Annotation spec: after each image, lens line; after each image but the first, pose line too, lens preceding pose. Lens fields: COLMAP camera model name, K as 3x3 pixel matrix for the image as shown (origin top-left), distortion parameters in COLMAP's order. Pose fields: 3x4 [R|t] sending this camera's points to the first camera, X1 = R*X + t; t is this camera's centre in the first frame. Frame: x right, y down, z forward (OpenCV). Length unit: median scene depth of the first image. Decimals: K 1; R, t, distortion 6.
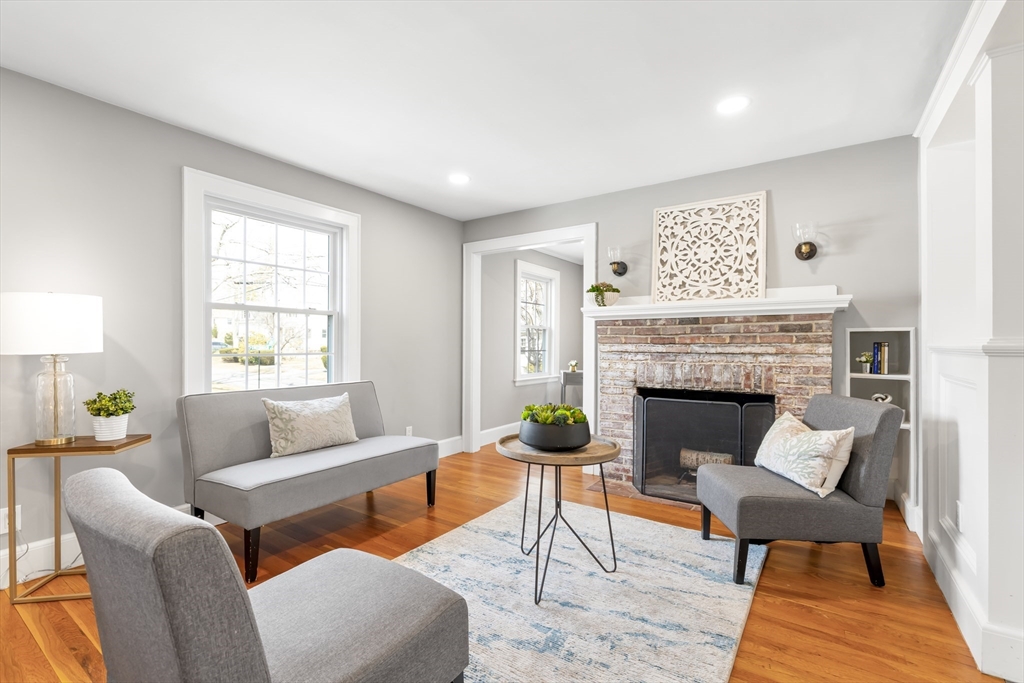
lens RADIAL K [[477.3, 0, 509.6], [0, 477.3, 342.6], [0, 0, 1]] dist [-0.005639, -0.000024]
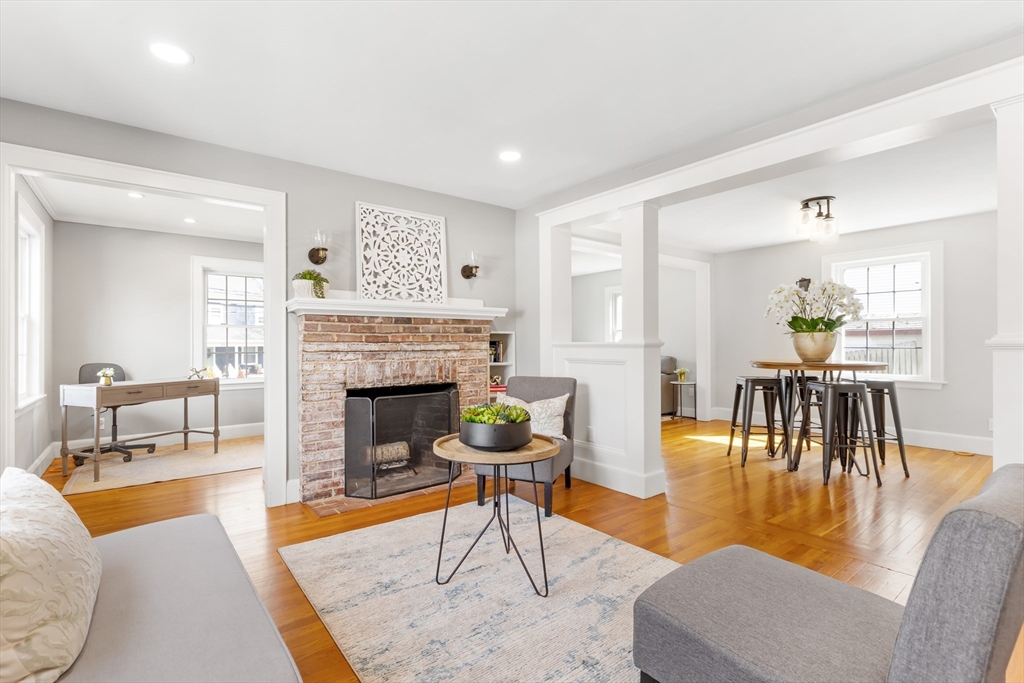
lens RADIAL K [[477.3, 0, 505.7], [0, 477.3, 342.1], [0, 0, 1]] dist [-0.005639, -0.000024]
pose [[0.282441, -0.000307, 0.959285, -0.570974], [0.000617, 1.000000, 0.000138, 0.002449], [-0.959285, 0.000553, 0.282441, 0.480182]]
